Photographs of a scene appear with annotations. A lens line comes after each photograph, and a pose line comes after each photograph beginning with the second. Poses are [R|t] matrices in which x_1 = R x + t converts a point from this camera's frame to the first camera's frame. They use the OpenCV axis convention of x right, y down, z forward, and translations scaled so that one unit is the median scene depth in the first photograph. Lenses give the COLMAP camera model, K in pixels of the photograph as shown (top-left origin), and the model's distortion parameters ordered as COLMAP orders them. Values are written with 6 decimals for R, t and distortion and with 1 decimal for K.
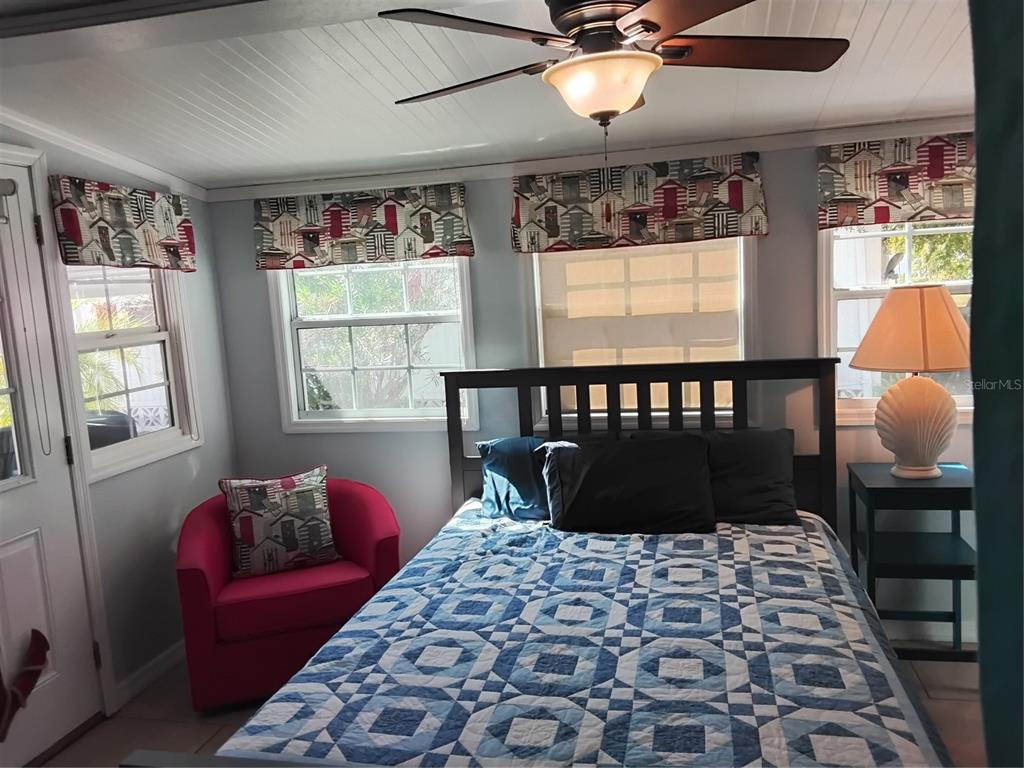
lens RADIAL K [[787.8, 0, 506.6], [0, 787.8, 389.4], [0, 0, 1]] dist [0.112084, -0.169127]
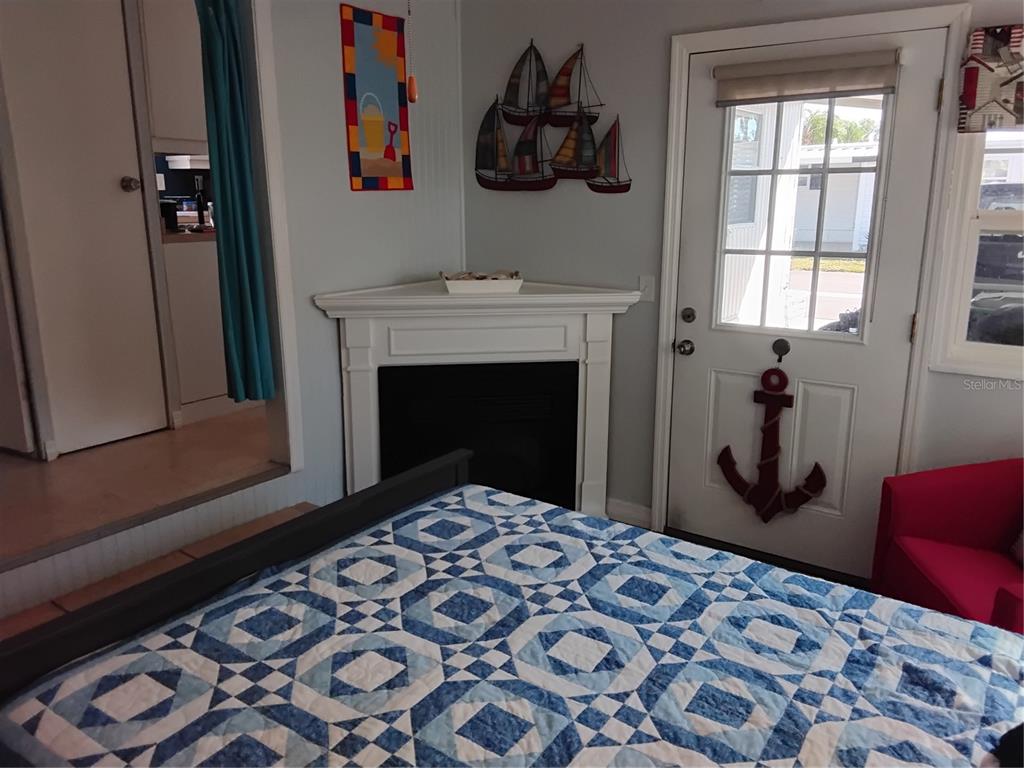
lens RADIAL K [[787.8, 0, 506.6], [0, 787.8, 389.4], [0, 0, 1]] dist [0.112084, -0.169127]
pose [[-0.372781, 0.282372, -0.883912, 0.619469], [-0.098410, 0.935171, 0.340250, -0.161968], [0.922686, 0.213824, -0.320826, 1.022959]]
